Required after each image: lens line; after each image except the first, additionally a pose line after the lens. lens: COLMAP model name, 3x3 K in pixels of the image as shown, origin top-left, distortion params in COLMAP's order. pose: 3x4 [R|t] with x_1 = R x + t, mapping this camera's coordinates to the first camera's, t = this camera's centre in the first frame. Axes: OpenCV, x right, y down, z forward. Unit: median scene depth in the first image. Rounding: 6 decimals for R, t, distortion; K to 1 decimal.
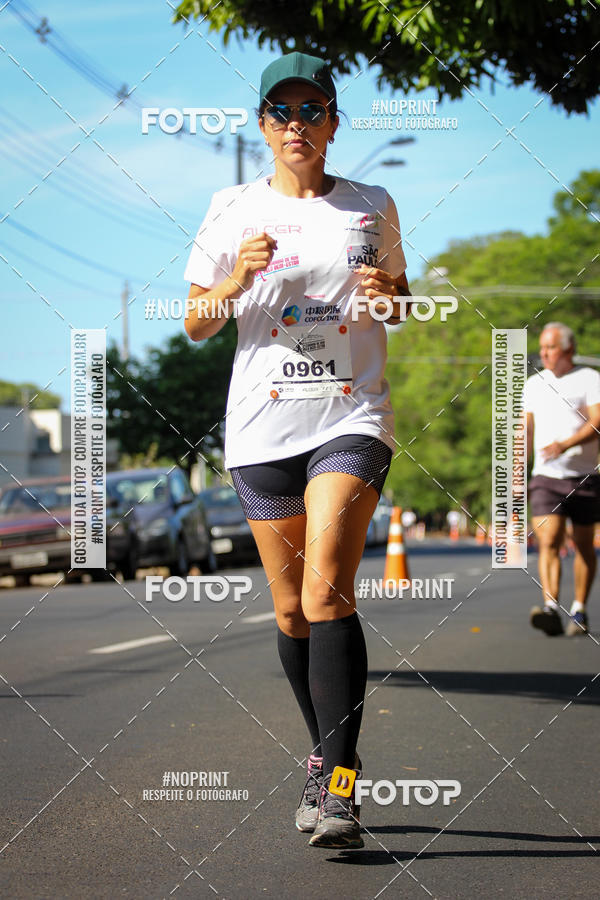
lens RADIAL K [[5204.1, 0, 205.1], [0, 5204.1, 449.0], [0, 0, 1]] dist [0.738990, 13.587855]
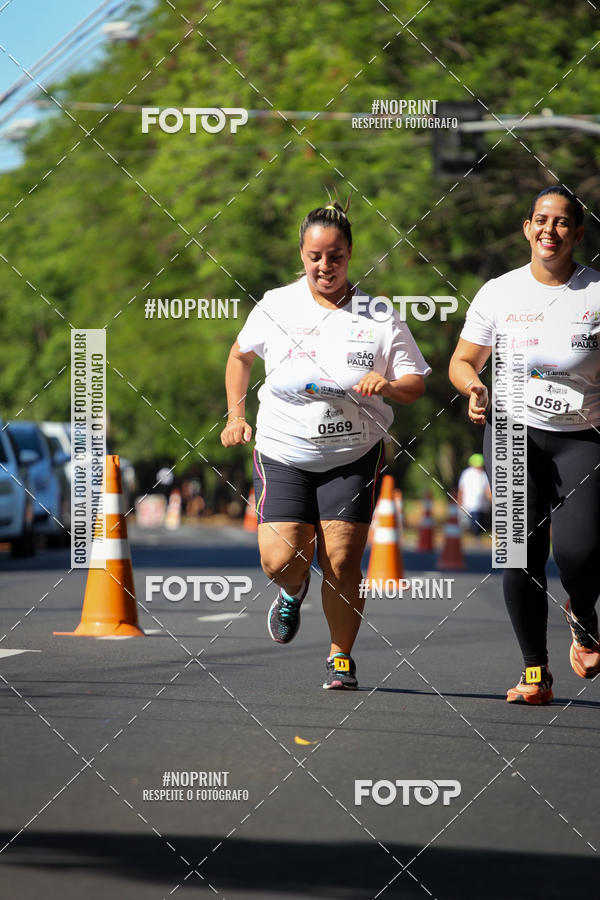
lens RADIAL K [[5204.1, 0, 205.1], [0, 5204.1, 449.0], [0, 0, 1]] dist [0.738990, 13.587855]
pose [[0.998720, 0.028765, -0.041616, 0.061954], [-0.029171, 0.999532, -0.009178, 0.014641], [0.041333, 0.010380, 0.999092, 0.574837]]
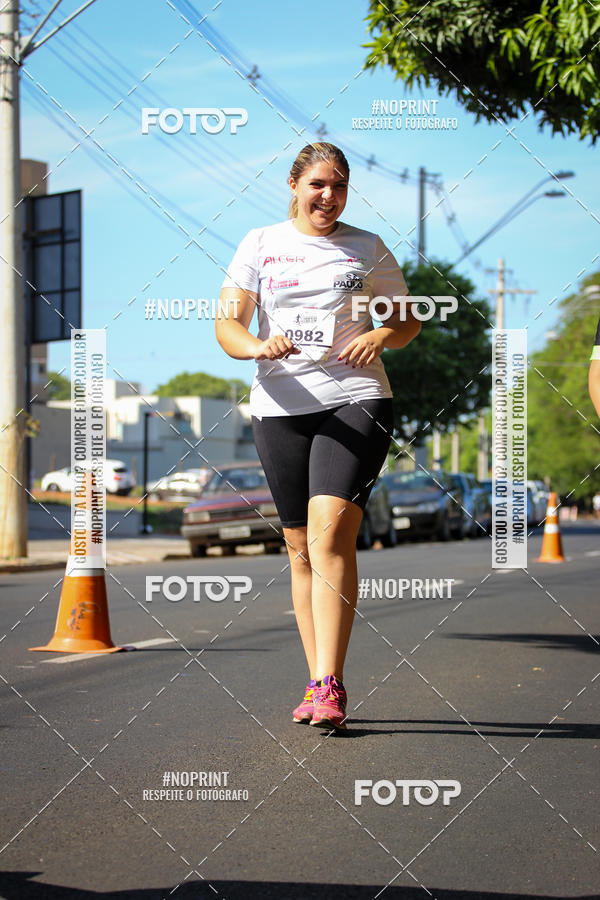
lens RADIAL K [[5676.1, 0, 301.0], [0, 5676.1, 338.6], [0, 0, 1]] dist [0.507152, 4.899166]
pose [[0.999576, 0.016125, -0.024228, 0.010825], [-0.016374, 0.999815, -0.010105, -0.009224], [0.024061, 0.010498, 0.999655, -0.259493]]
